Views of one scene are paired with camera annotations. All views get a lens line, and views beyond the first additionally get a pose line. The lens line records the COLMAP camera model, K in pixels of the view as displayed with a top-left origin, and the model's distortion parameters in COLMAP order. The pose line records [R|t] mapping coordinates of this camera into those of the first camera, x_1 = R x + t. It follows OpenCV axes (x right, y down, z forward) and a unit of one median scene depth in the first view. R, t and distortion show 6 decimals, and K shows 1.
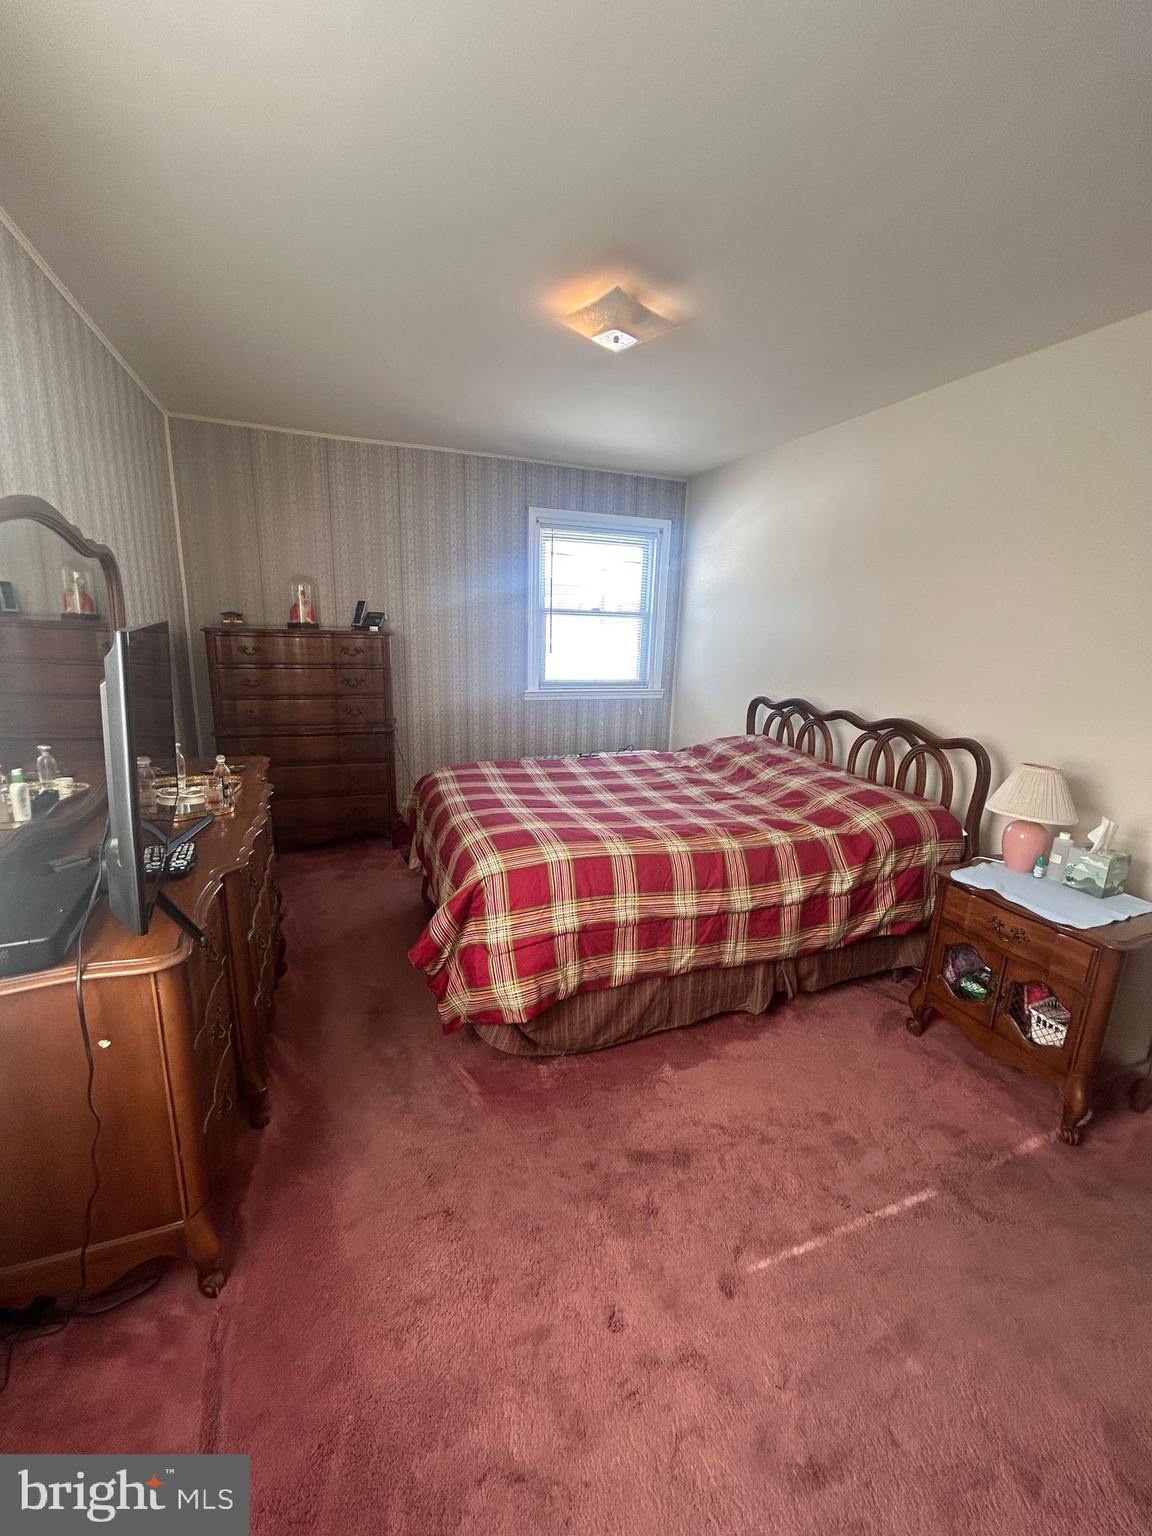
lens RADIAL K [[619.8, 0, 576.0], [0, 619.8, 768.0], [0, 0, 1]] dist [-0.001369, -0.000259]
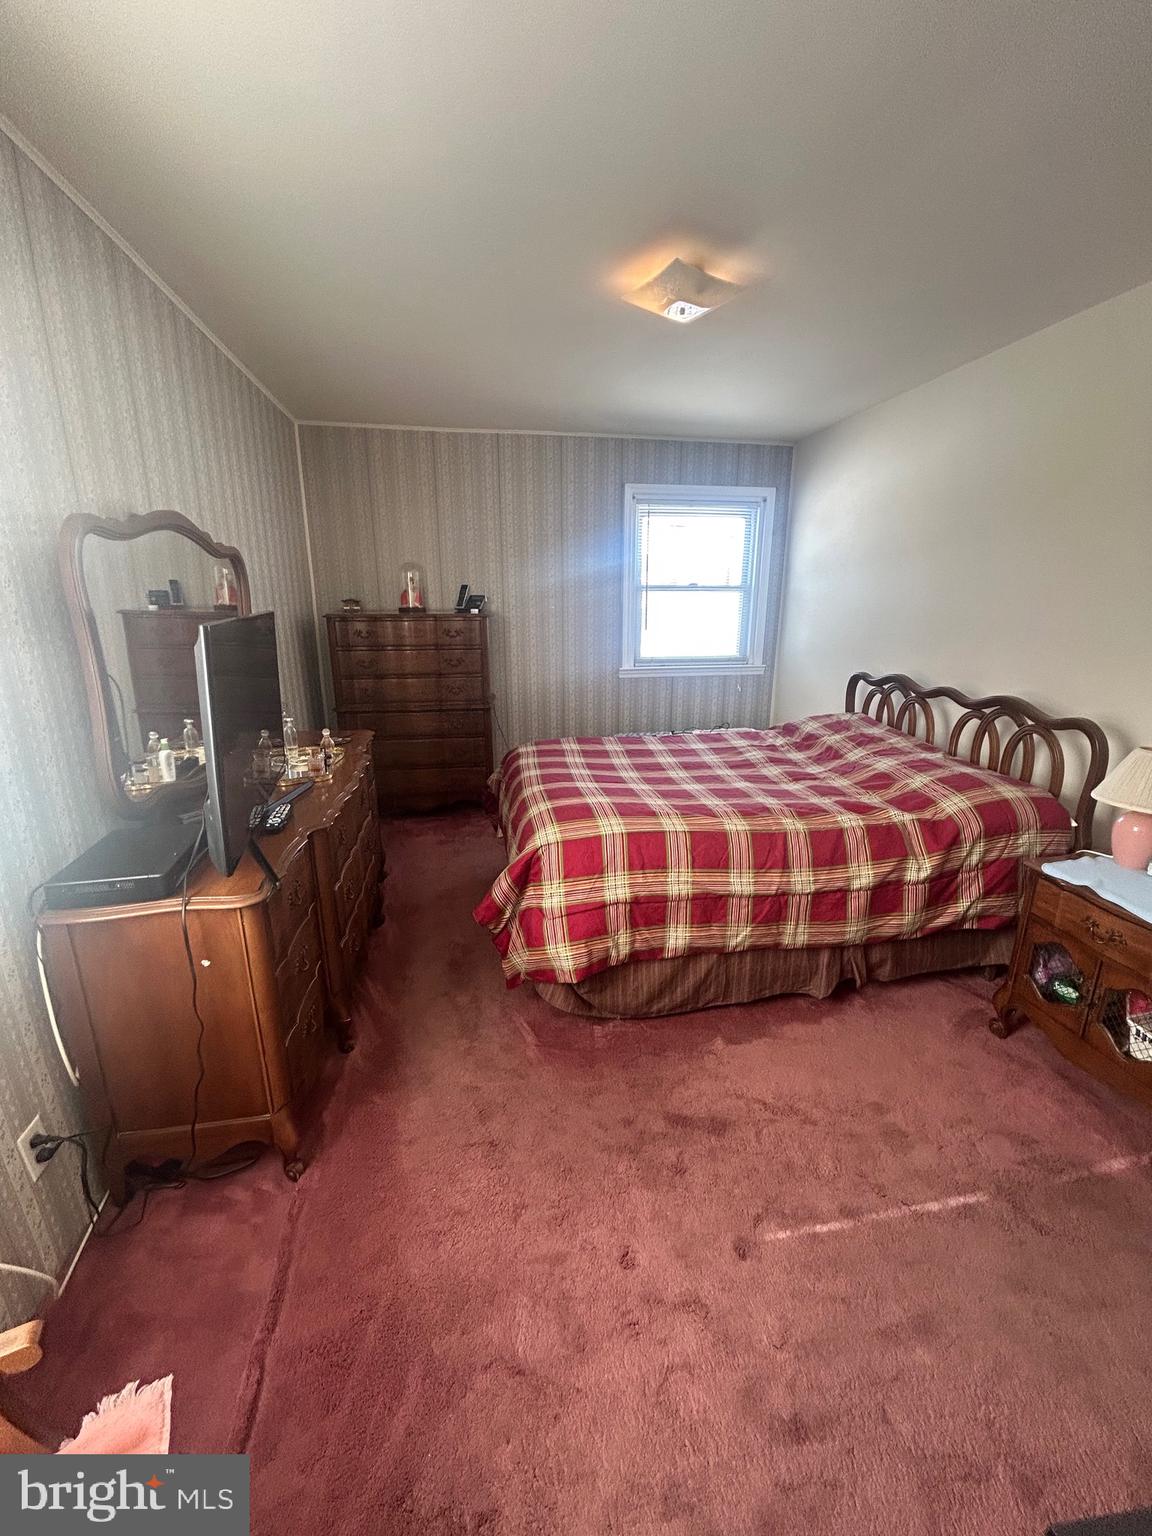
lens RADIAL K [[619.8, 0, 576.0], [0, 619.8, 768.0], [0, 0, 1]] dist [-0.001369, -0.000259]
pose [[0.980209, 0.022106, -0.196726, 0.109911], [-0.014734, 0.999136, 0.038862, 0.000006], [0.197415, -0.035195, 0.979688, -0.026436]]
